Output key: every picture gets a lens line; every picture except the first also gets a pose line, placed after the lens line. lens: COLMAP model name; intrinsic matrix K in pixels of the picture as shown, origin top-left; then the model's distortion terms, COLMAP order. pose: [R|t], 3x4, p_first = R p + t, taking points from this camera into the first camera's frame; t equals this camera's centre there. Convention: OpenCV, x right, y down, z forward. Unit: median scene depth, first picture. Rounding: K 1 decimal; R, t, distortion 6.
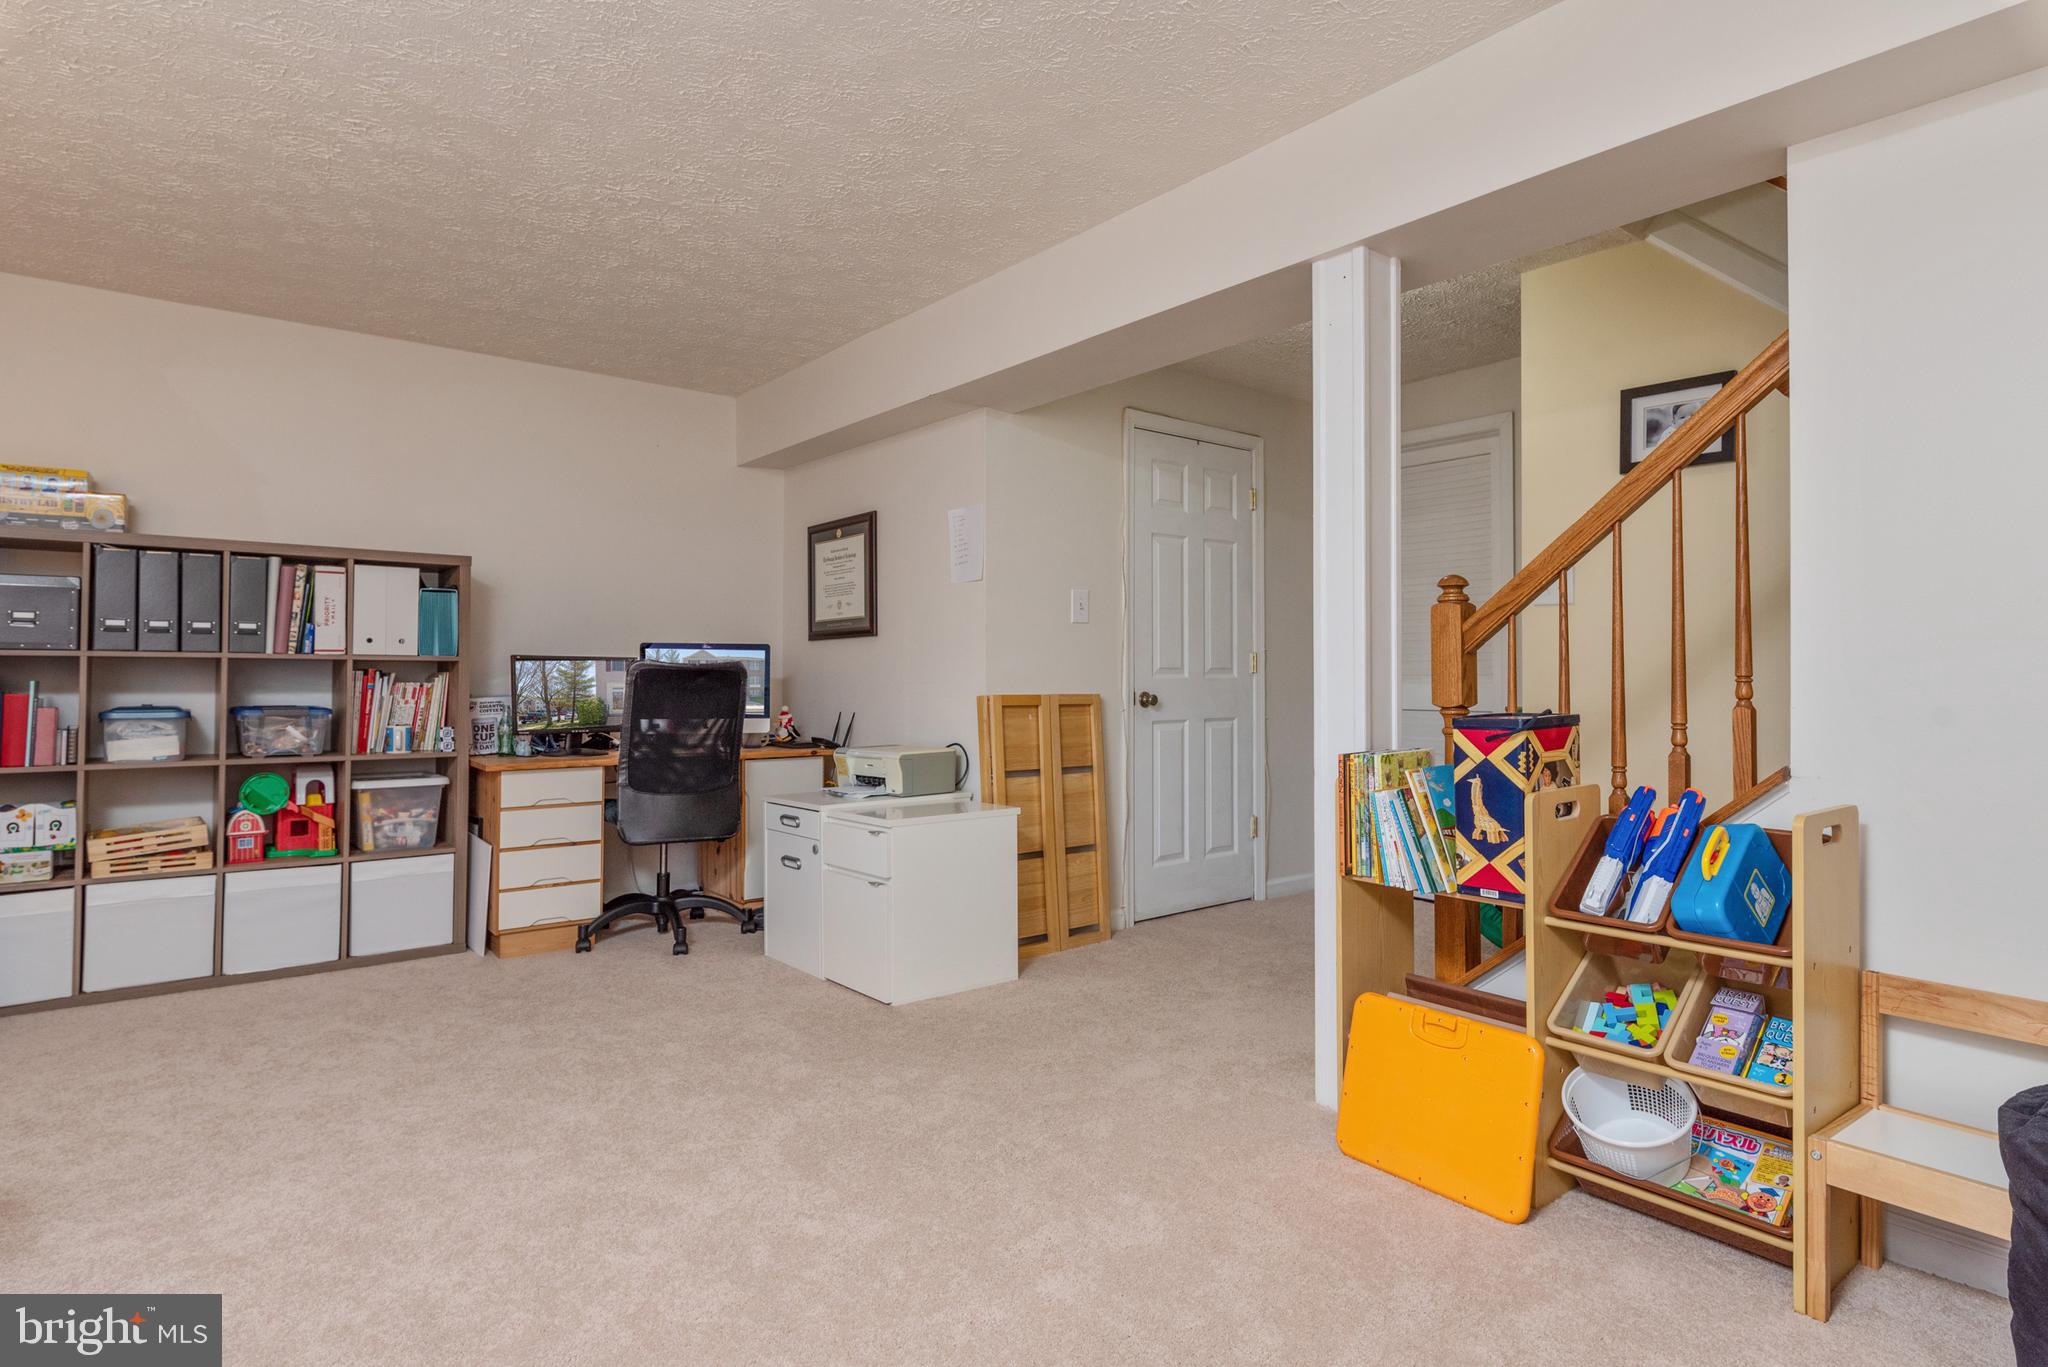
lens RADIAL K [[1109.2, 0, 1021.2], [0, 1109.2, 666.5], [0, 0, 1]] dist [-0.000025, -0.000643]
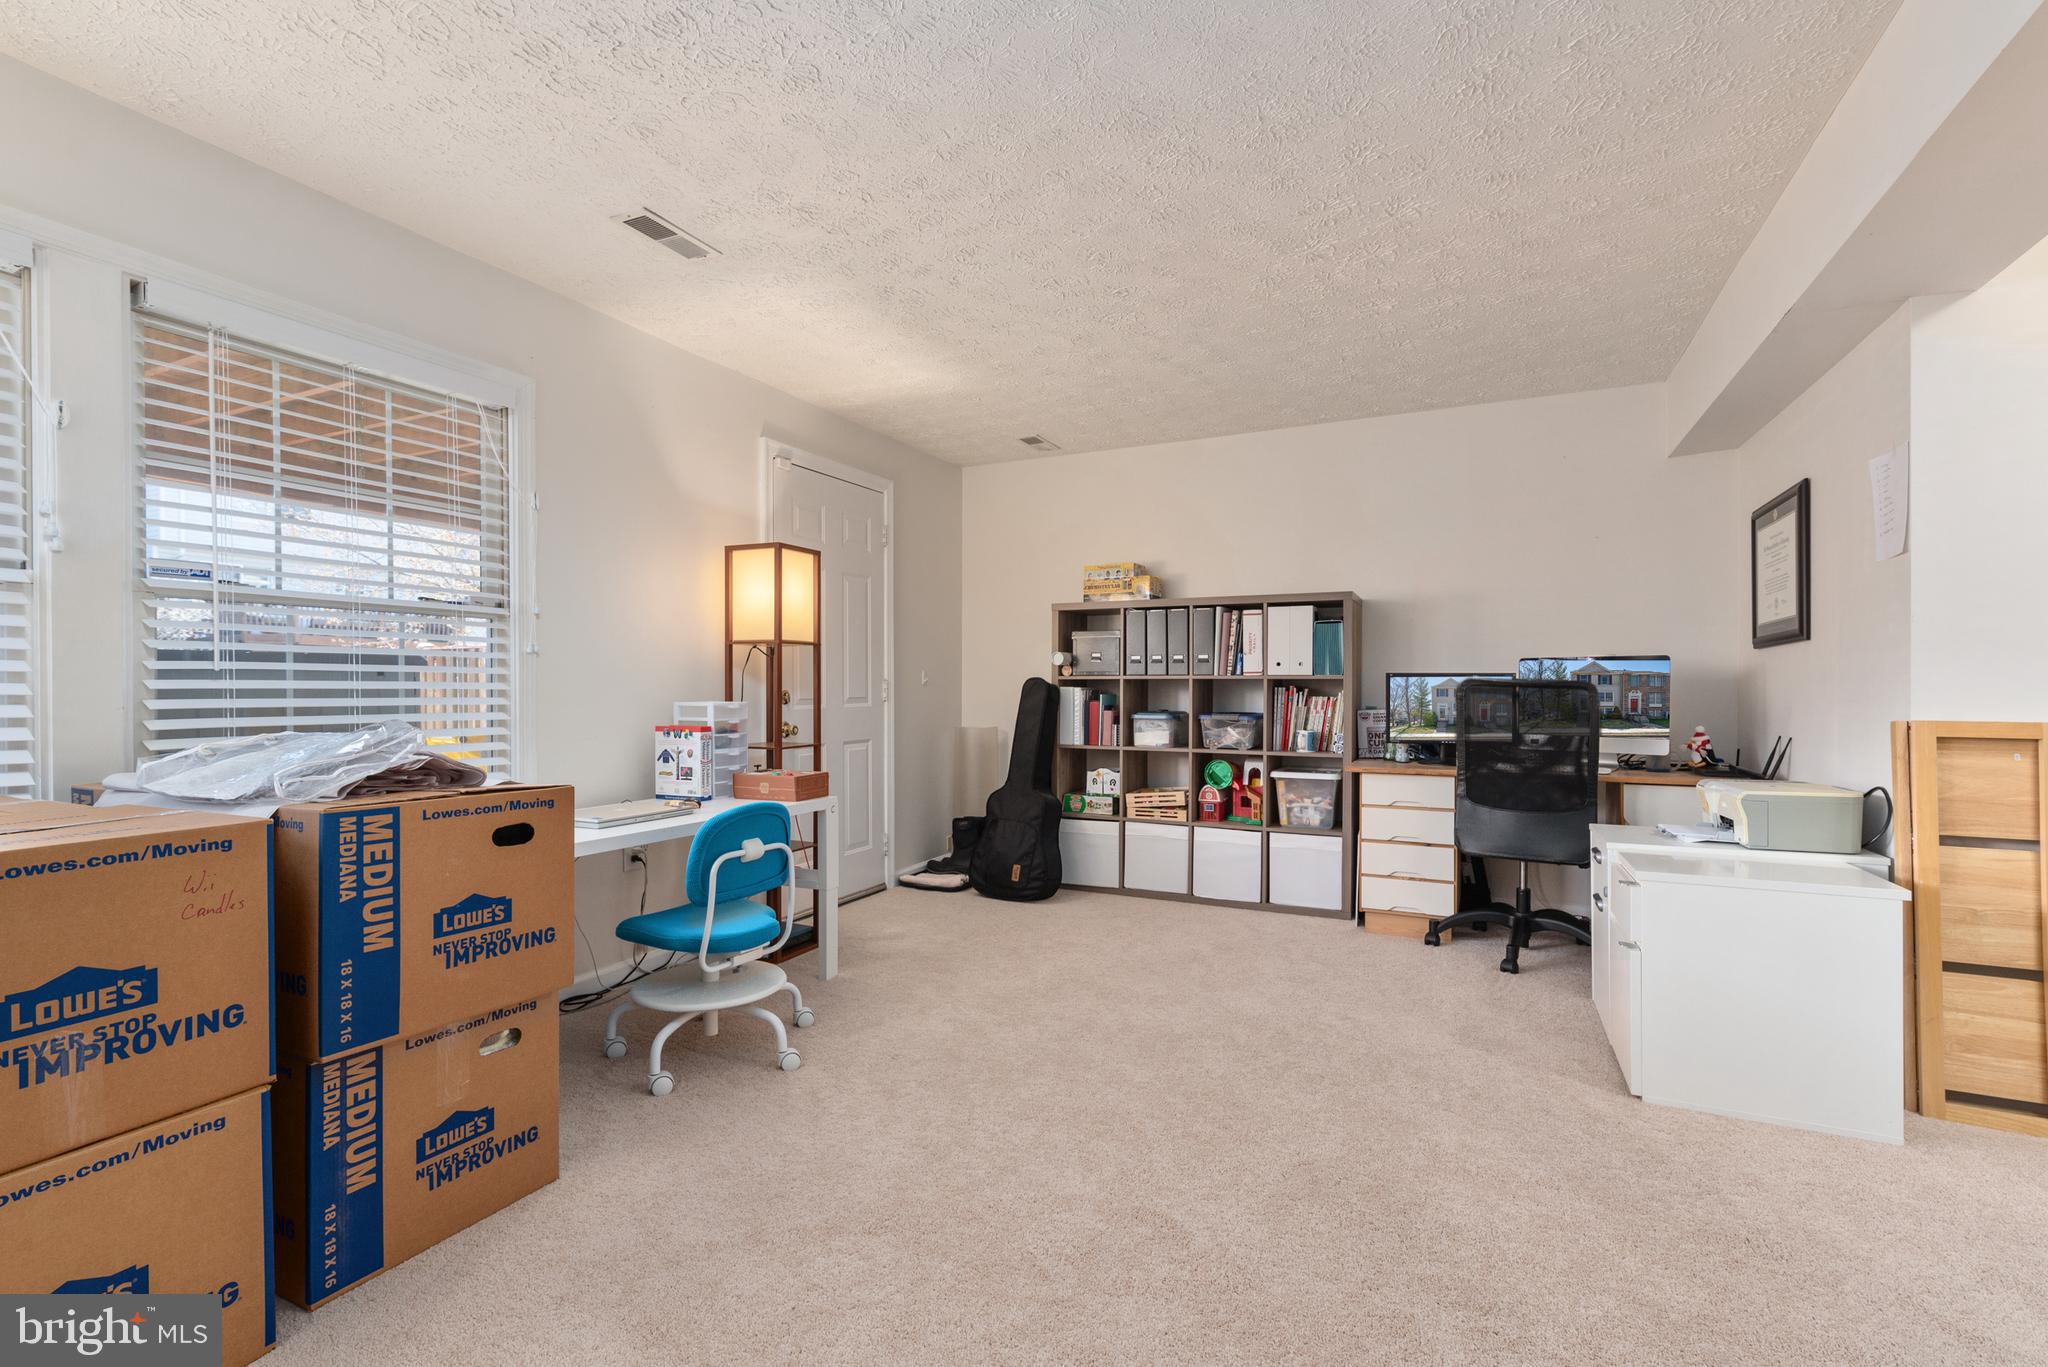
lens RADIAL K [[912.6, 0, 1015.6], [0, 912.6, 697.6], [0, 0, 1]] dist [0.005180, 0.000281]
pose [[0.419062, 0.007585, -0.907926, 0.254819], [0.008847, 0.999884, 0.012437, -0.000121], [0.907914, -0.013244, 0.418946, 0.264908]]
